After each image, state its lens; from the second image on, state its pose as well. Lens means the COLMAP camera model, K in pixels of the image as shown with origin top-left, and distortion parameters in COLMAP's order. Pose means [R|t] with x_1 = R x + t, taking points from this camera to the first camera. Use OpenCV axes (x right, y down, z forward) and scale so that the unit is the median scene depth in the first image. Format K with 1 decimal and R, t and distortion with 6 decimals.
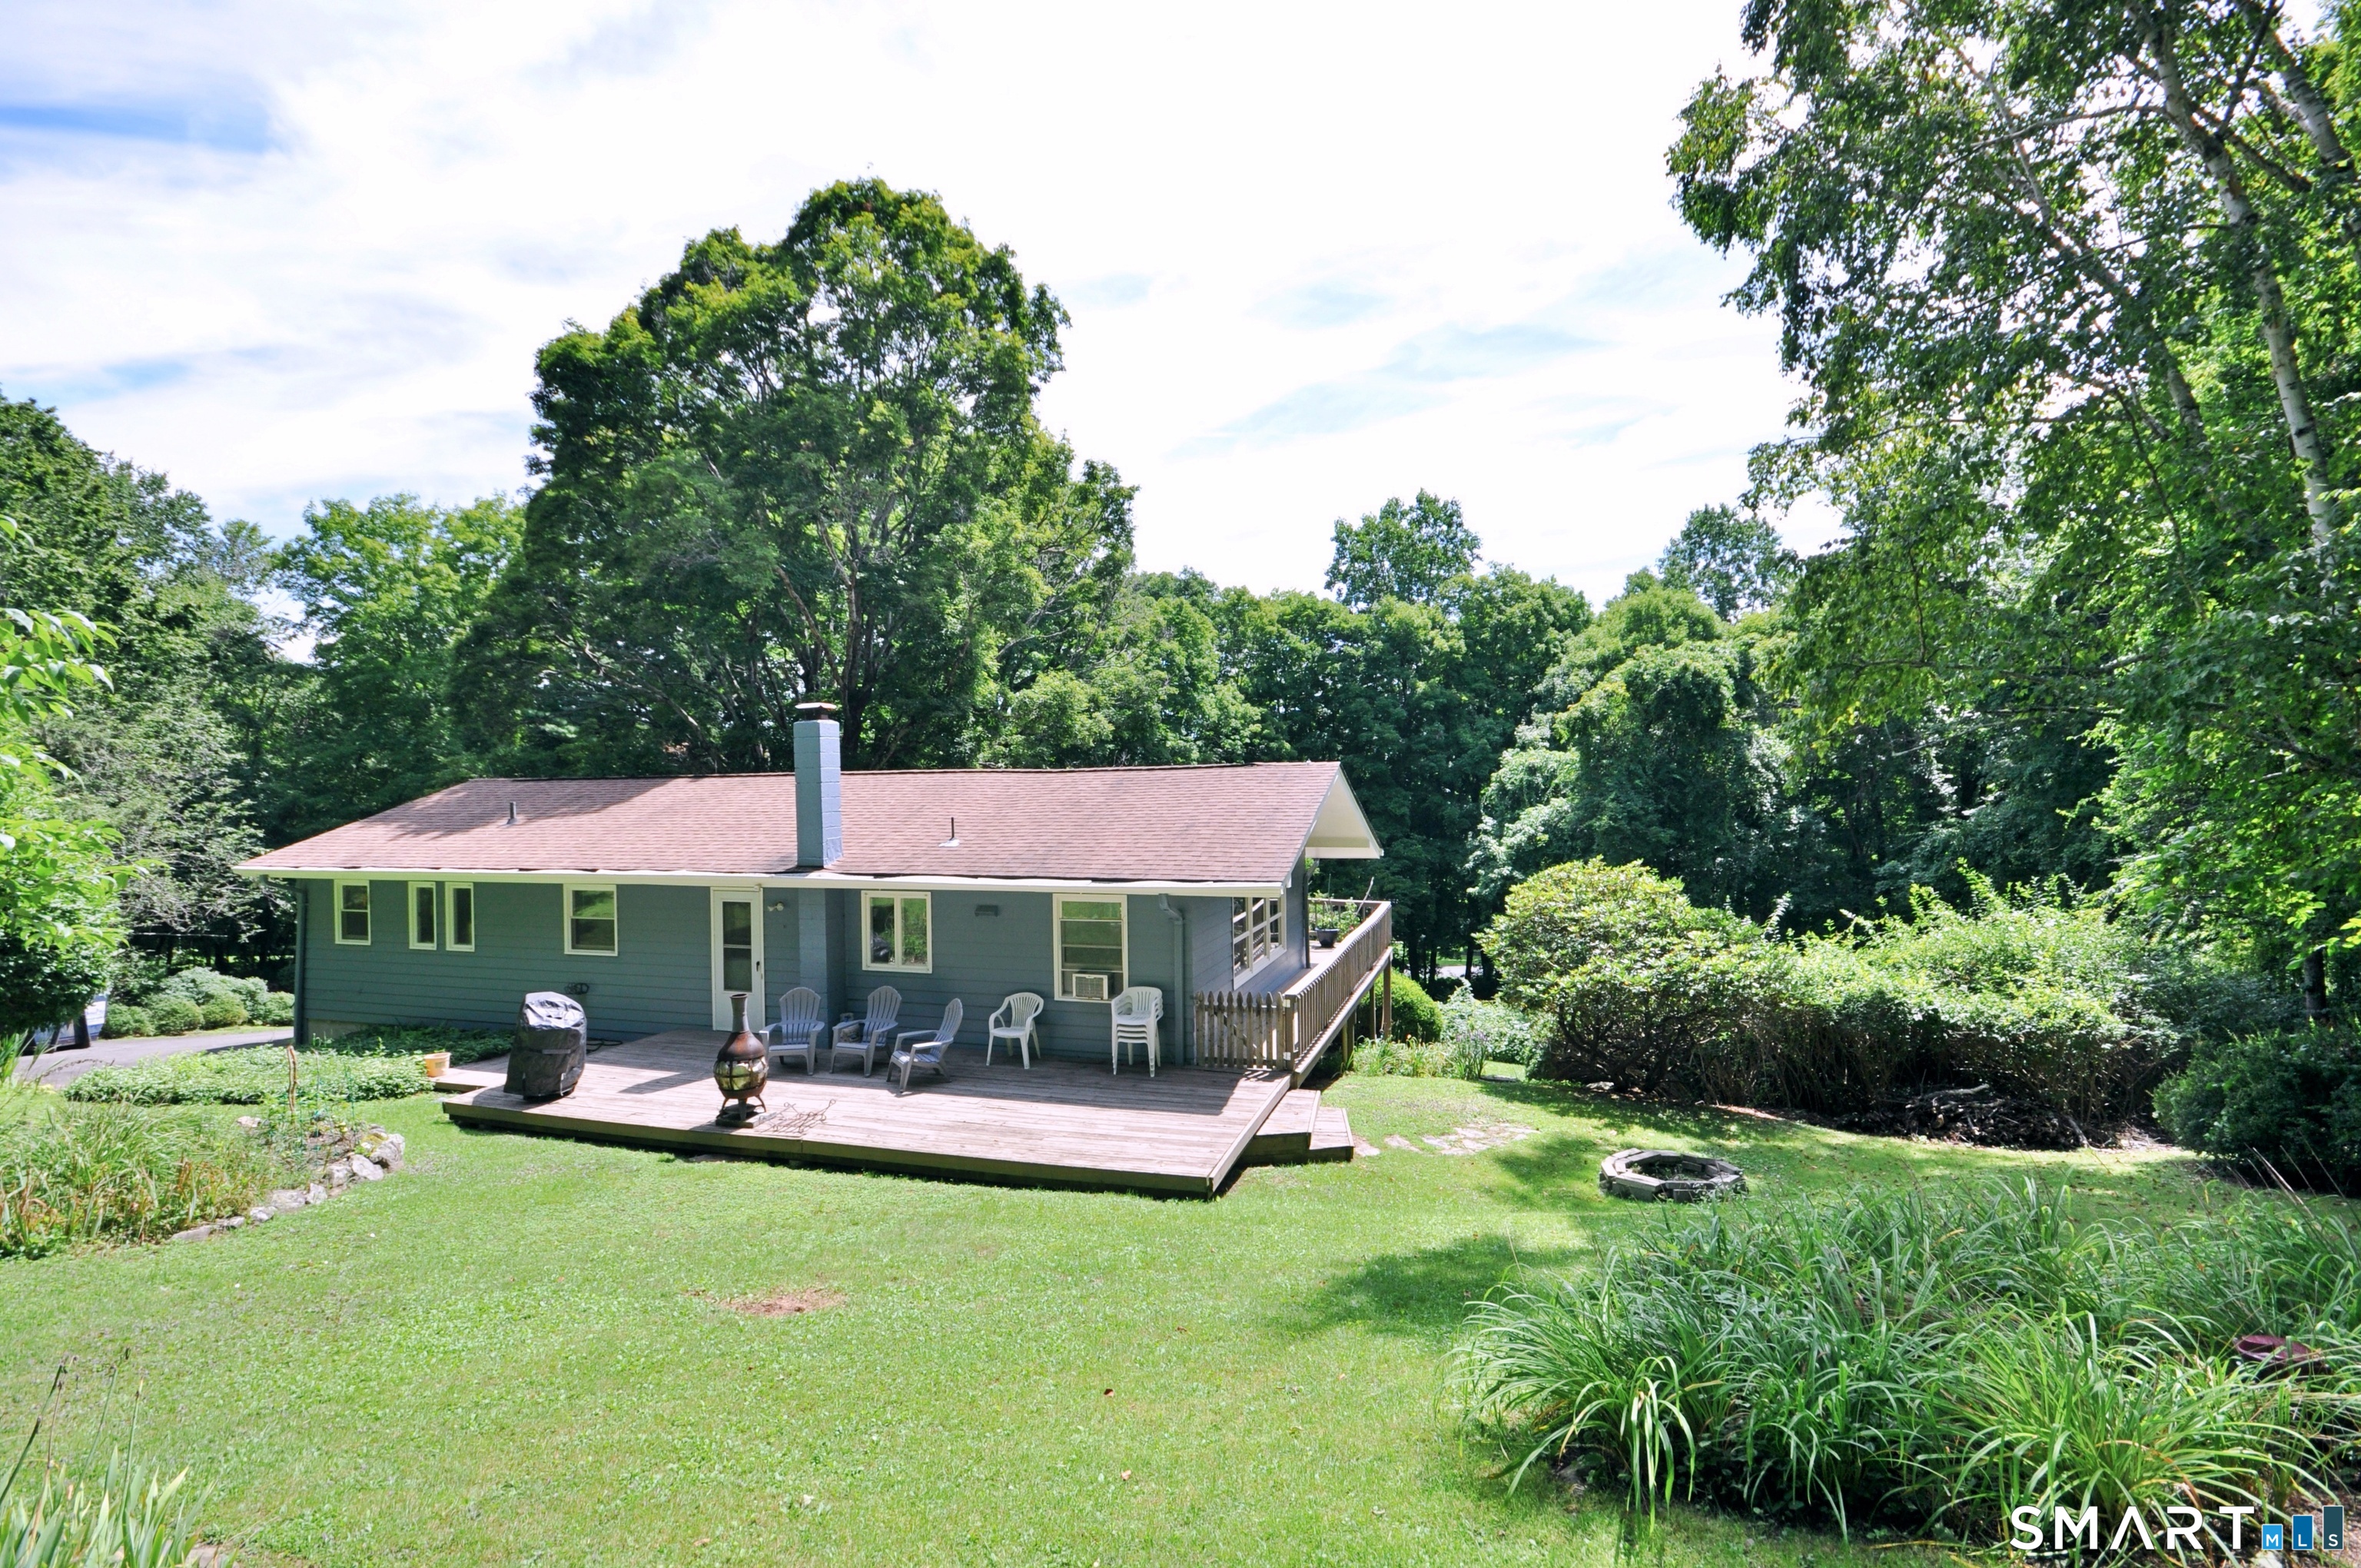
lens RADIAL K [[1068.8, 0, 1180.5], [0, 1068.8, 784.0], [0, 0, 1]] dist [0.001742, 0.000217]
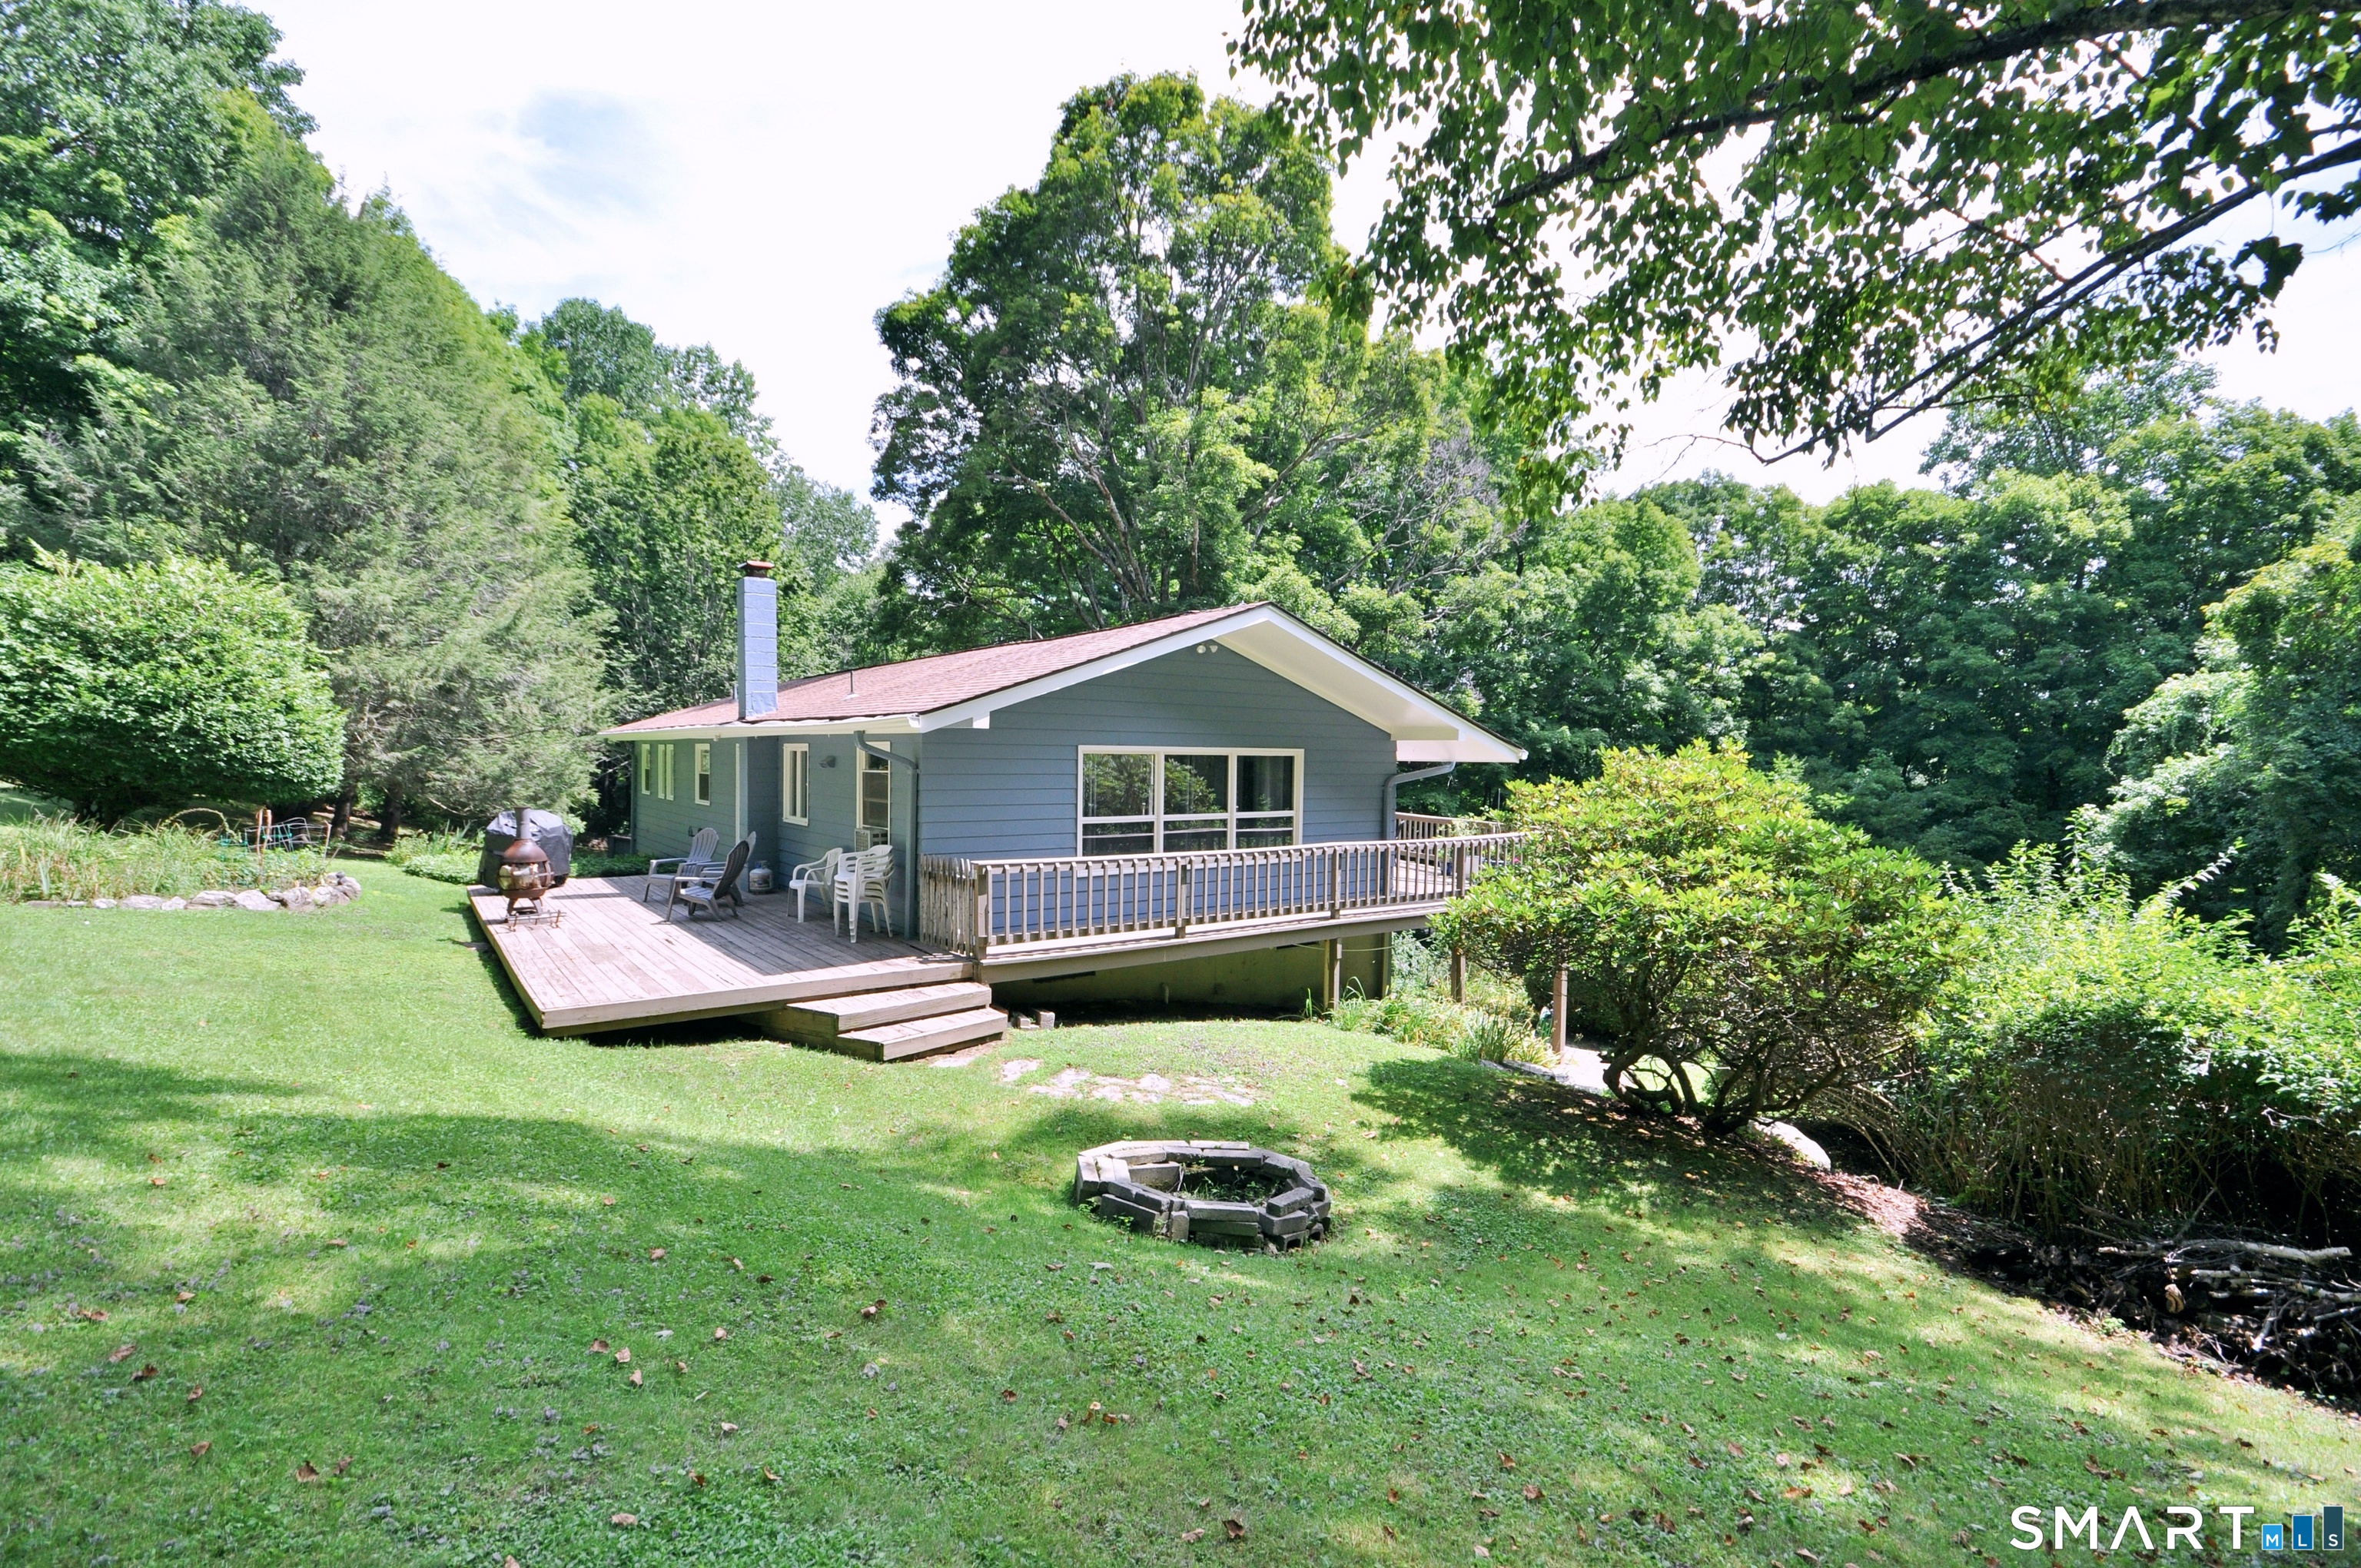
lens RADIAL K [[1049.8, 0, 1302.9], [0, 1049.8, 819.2], [0, 0, 1]] dist [-0.015883, -0.000161]
pose [[0.811675, 0.045398, -0.582343, 0.671391], [-0.024617, 0.998748, 0.043550, 0.111976], [0.583591, -0.021013, 0.811776, 0.461702]]
